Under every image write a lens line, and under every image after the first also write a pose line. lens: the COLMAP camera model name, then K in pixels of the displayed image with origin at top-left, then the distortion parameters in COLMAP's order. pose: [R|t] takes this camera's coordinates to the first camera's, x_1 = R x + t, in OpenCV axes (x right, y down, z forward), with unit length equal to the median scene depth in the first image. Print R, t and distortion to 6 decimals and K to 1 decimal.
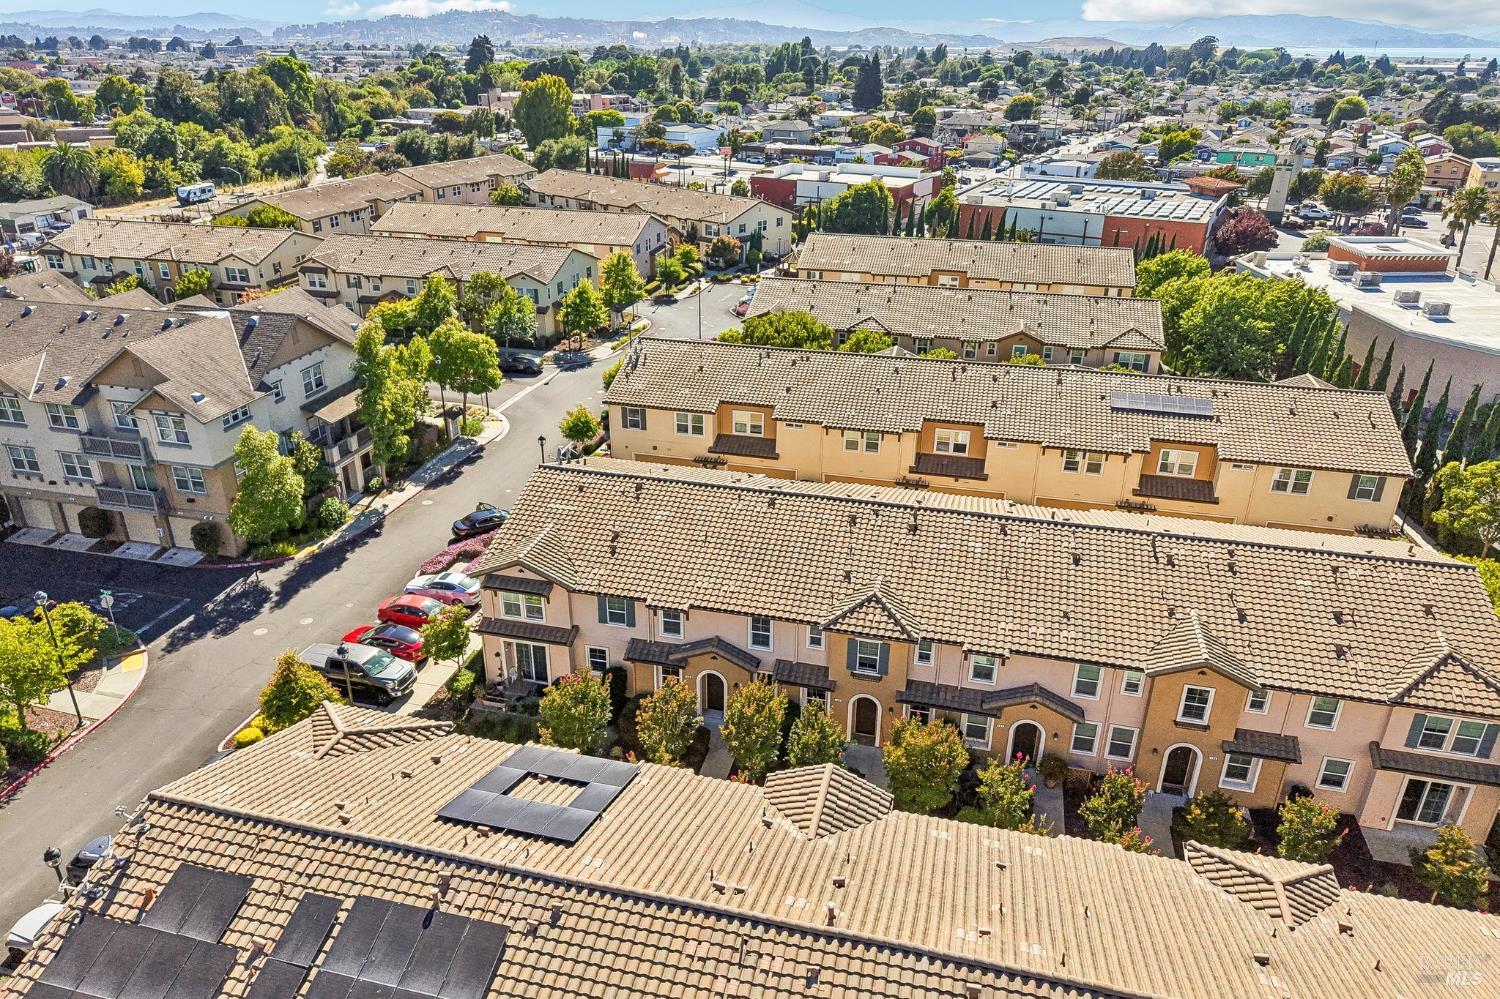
lens RADIAL K [[1011.2, 0, 748.2], [0, 1011.2, 484.4], [0, 0, 1]] dist [0.026021, -0.032292]
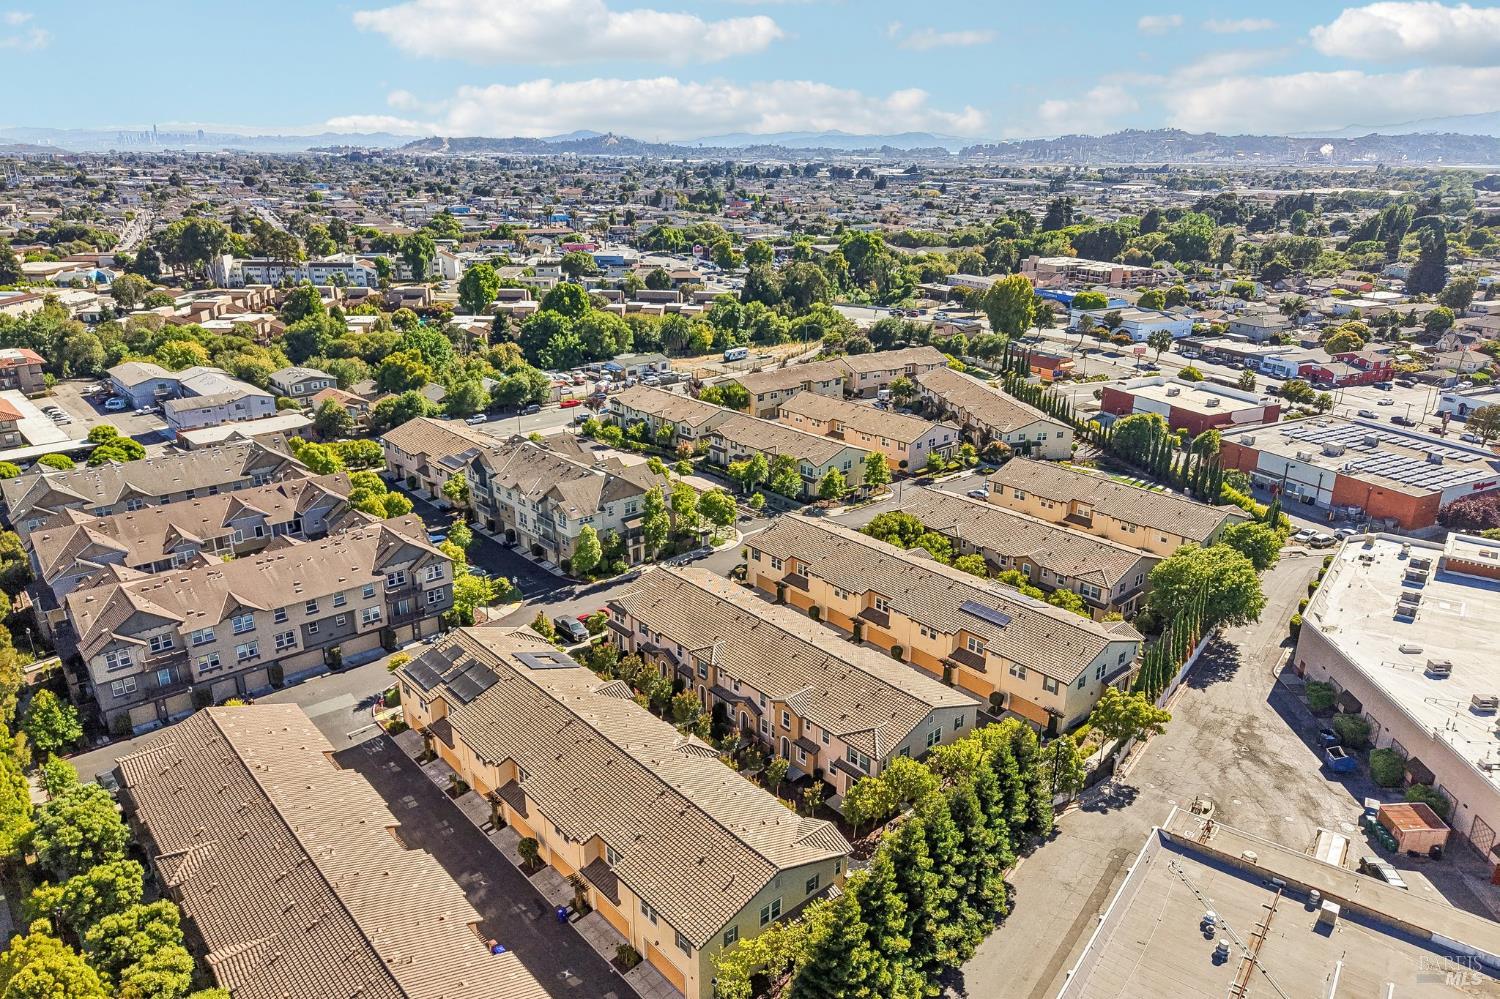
lens RADIAL K [[996.1, 0, 746.6], [0, 996.1, 498.6], [0, 0, 1]] dist [0.064129, -0.046862]
pose [[0.820202, 0.185554, -0.541146, 1.027637], [-0.228483, 0.973468, -0.012513, -0.164641], [0.524466, 0.133906, 0.840836, -0.755050]]
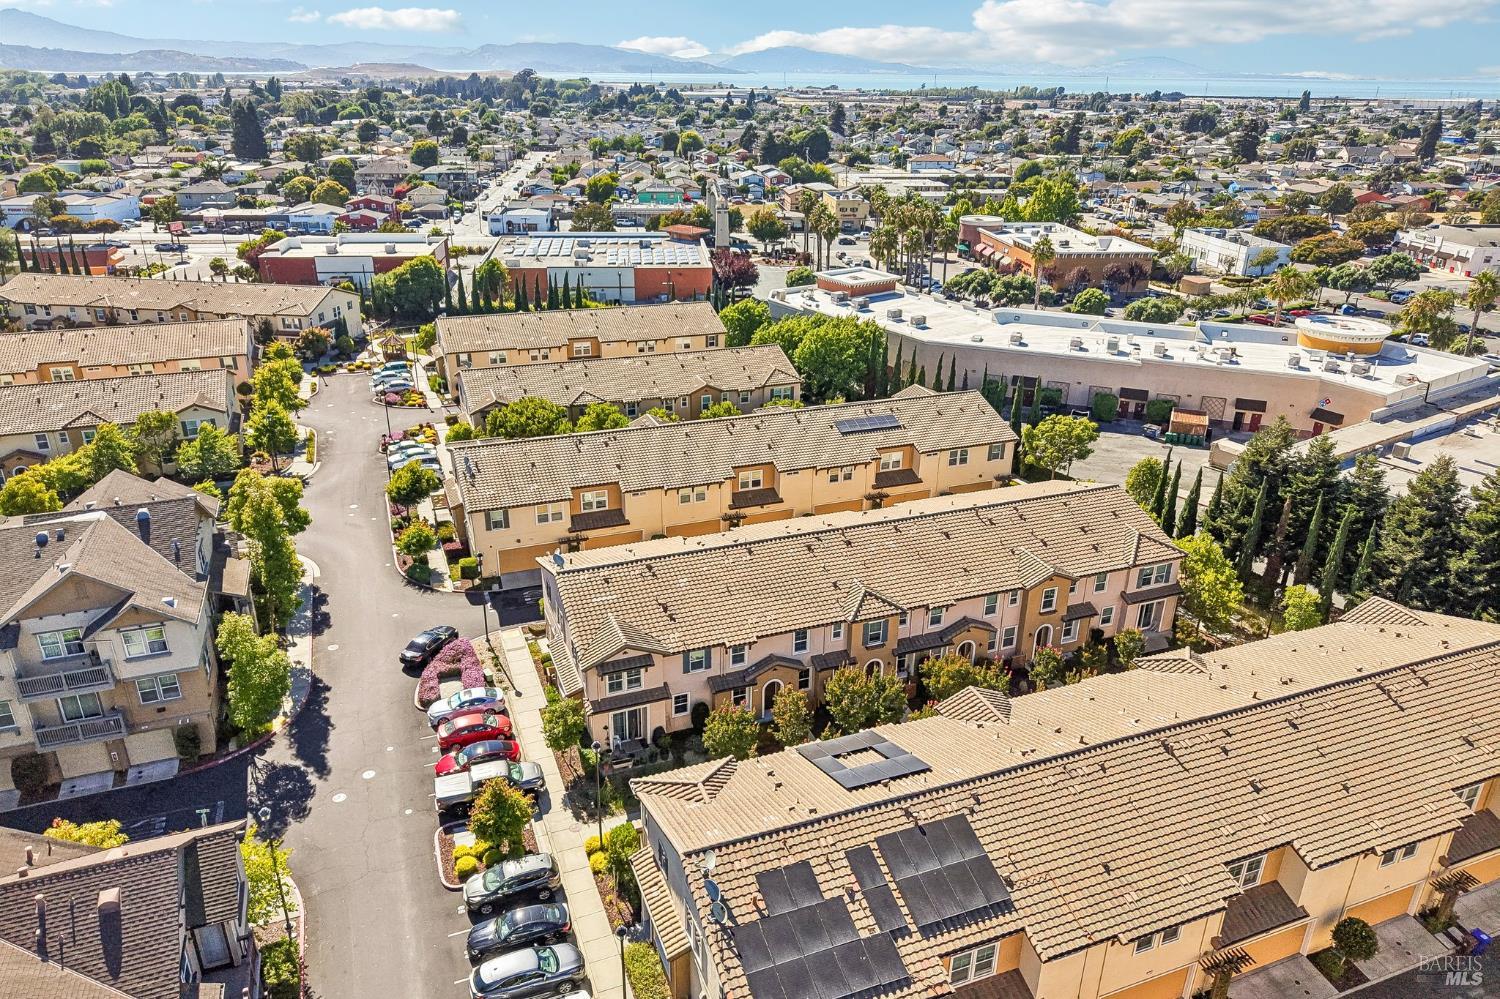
lens RADIAL K [[1011.0, 0, 749.2], [0, 1011.0, 481.1], [0, 0, 1]] dist [0.038506, -0.052273]
pose [[0.817291, -0.215256, 0.534510, -0.542672], [0.227305, 0.972820, 0.044211, -0.106808], [-0.529498, 0.085364, 0.844005, -0.118703]]
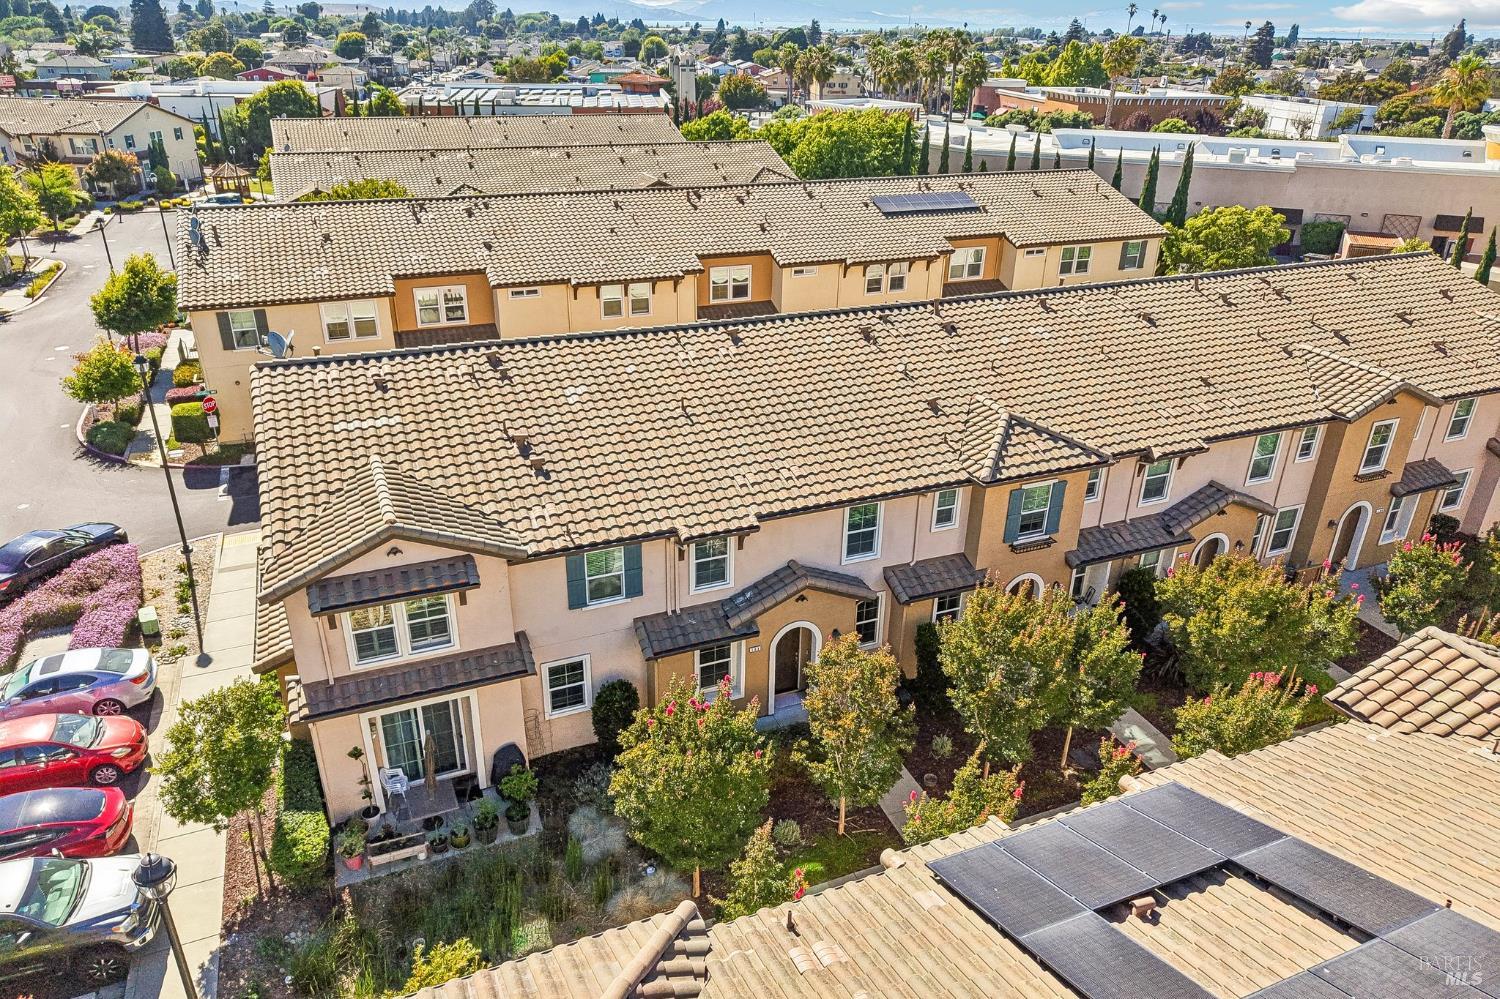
lens RADIAL K [[1010.5, 0, 750.3], [0, 1010.5, 494.7], [0, 0, 1]] dist [0.003253, -0.003213]
pose [[0.800008, -0.250019, 0.545416, -0.252639], [0.231286, 0.967294, 0.104161, 0.038181], [-0.553619, 0.042817, 0.831668, 0.403787]]
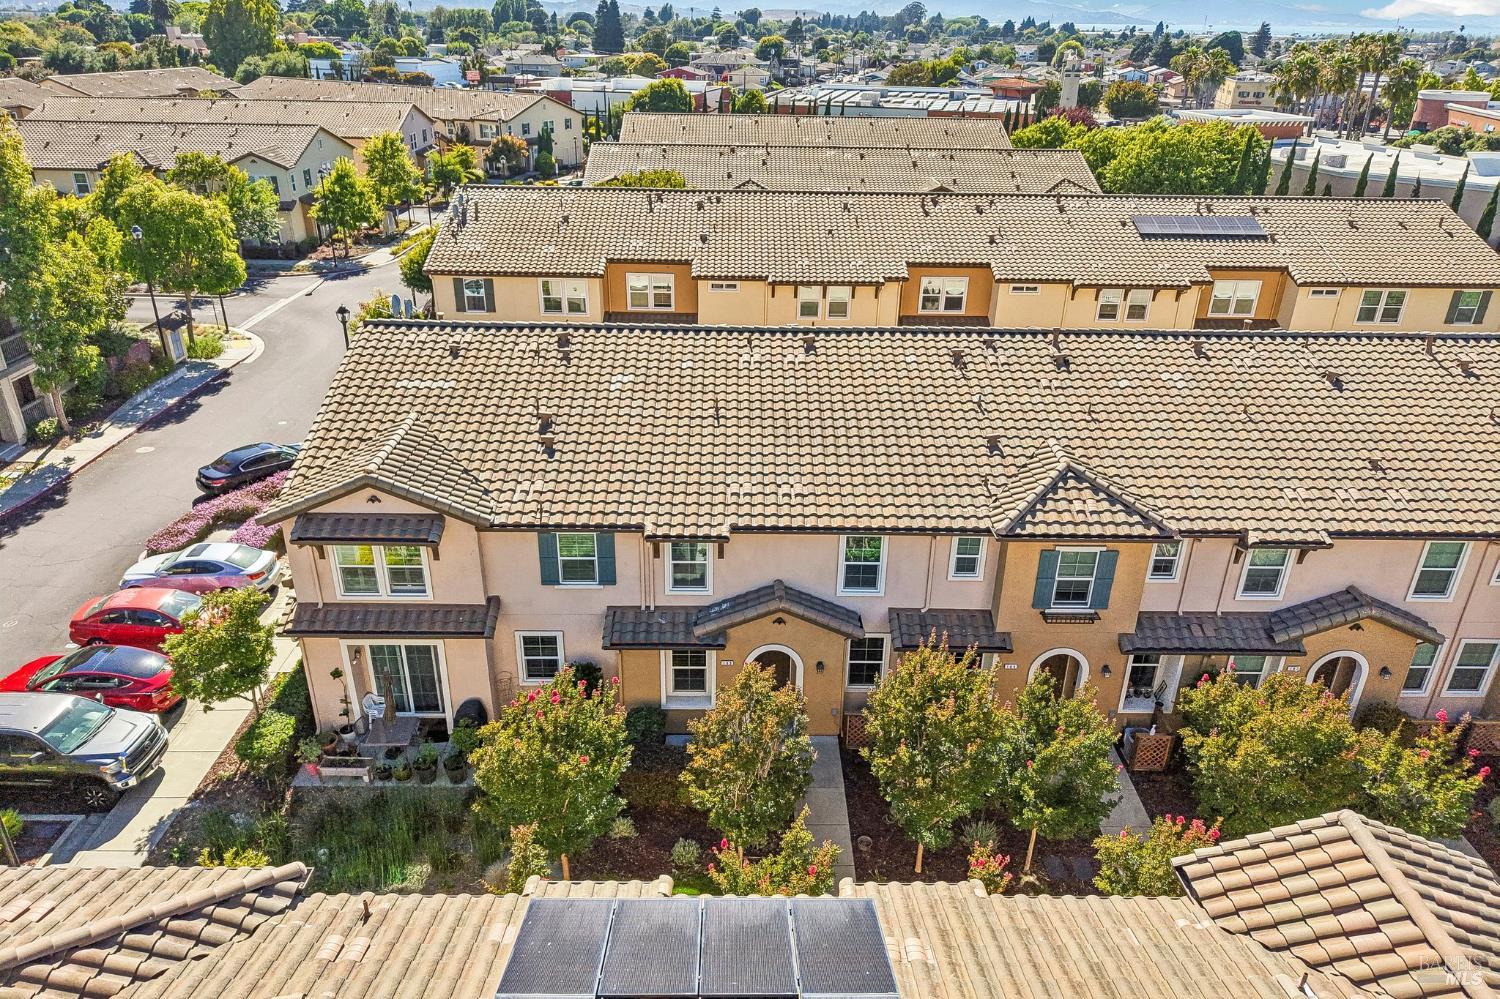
lens RADIAL K [[1013.4, 0, 746.9], [0, 1013.4, 493.2], [0, 0, 1]] dist [-0.003091, 0.004231]
pose [[0.967732, -0.101694, 0.230547, -0.121601], [0.094846, 0.994663, 0.040625, 0.059760], [-0.233448, -0.017448, 0.972213, 0.357818]]
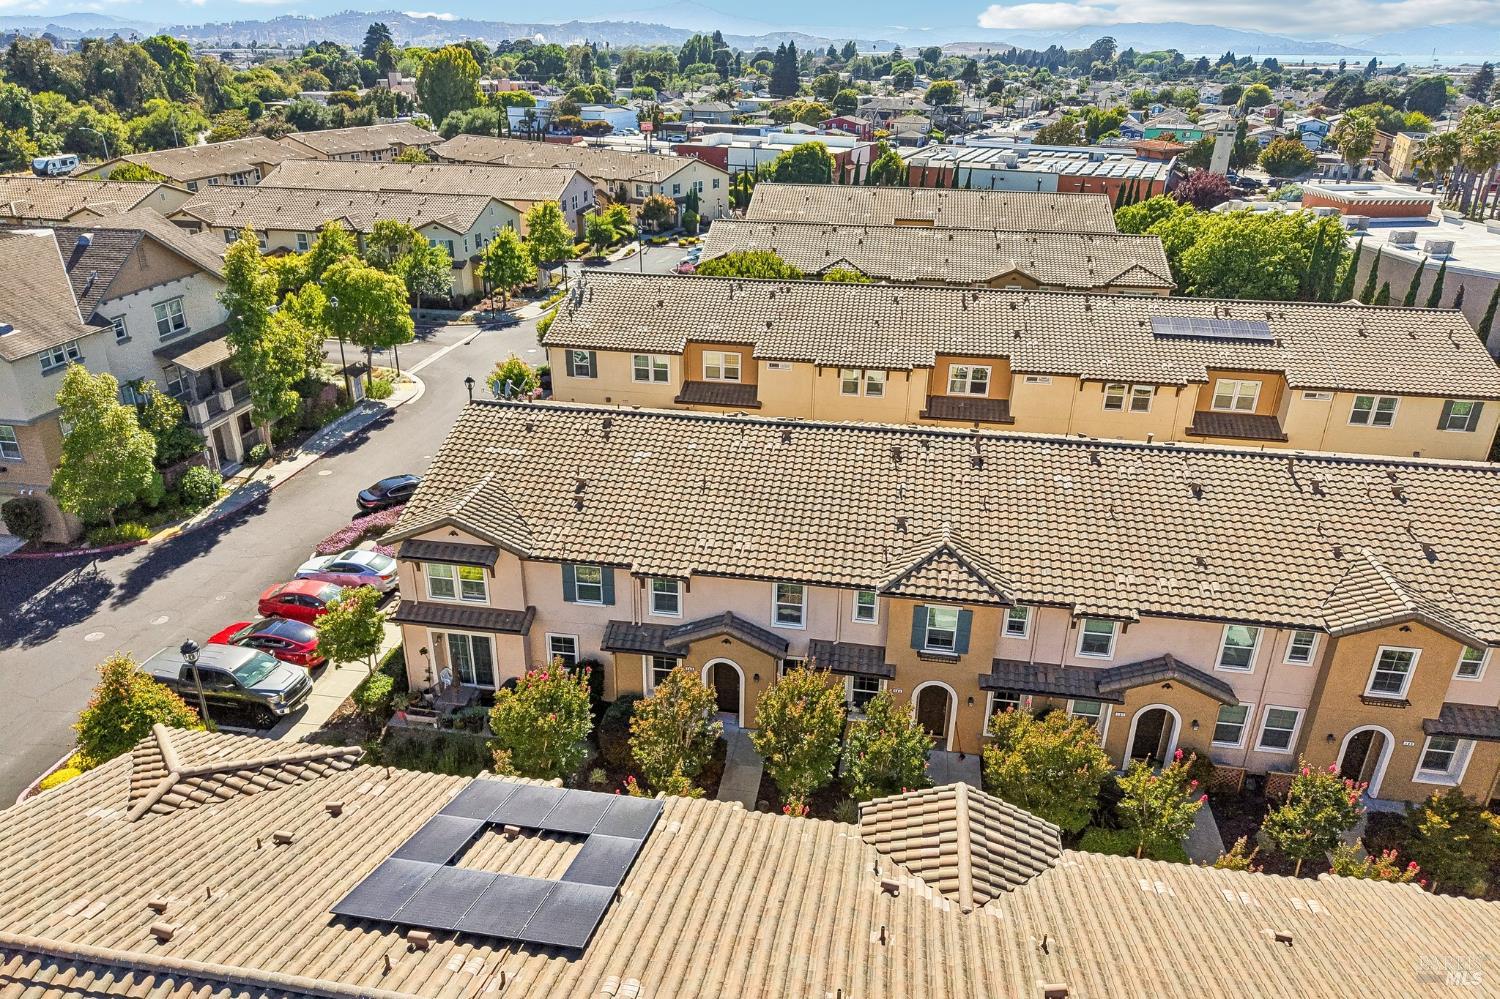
lens RADIAL K [[1011.8, 0, 747.7], [0, 1011.8, 489.9], [0, 0, 1]] dist [0.007163, -0.004909]
pose [[0.996355, -0.030359, 0.079723, -0.053714], [0.030293, 0.999539, 0.002028, 0.044496], [-0.079748, 0.000394, 0.996815, 0.196161]]
